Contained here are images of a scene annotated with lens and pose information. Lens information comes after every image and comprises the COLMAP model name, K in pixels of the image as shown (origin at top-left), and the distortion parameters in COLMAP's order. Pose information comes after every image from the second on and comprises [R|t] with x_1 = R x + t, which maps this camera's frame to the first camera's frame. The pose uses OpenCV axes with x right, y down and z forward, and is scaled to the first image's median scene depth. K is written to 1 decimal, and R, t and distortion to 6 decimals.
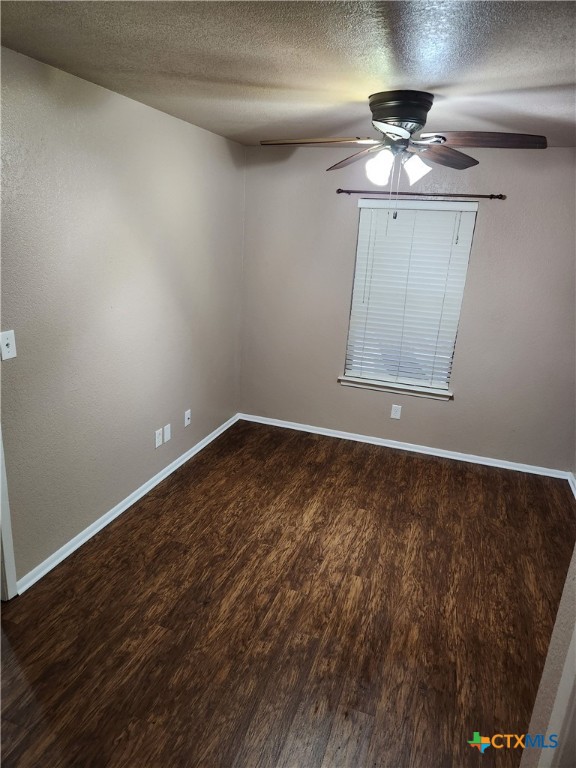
lens RADIAL K [[506.2, 0, 288.0], [0, 506.2, 384.0], [0, 0, 1]] dist [0.084281, -0.069769]
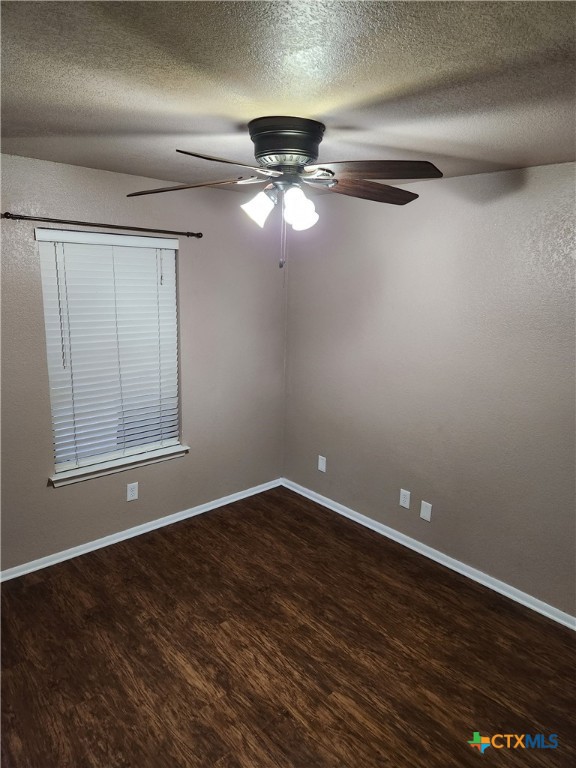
lens RADIAL K [[506.2, 0, 288.0], [0, 506.2, 384.0], [0, 0, 1]] dist [0.084281, -0.069769]
pose [[0.485527, -0.229815, 0.843474, -0.392013], [0.255039, 0.960094, 0.114782, -0.175012], [-0.836193, 0.159389, 0.524763, 0.435846]]
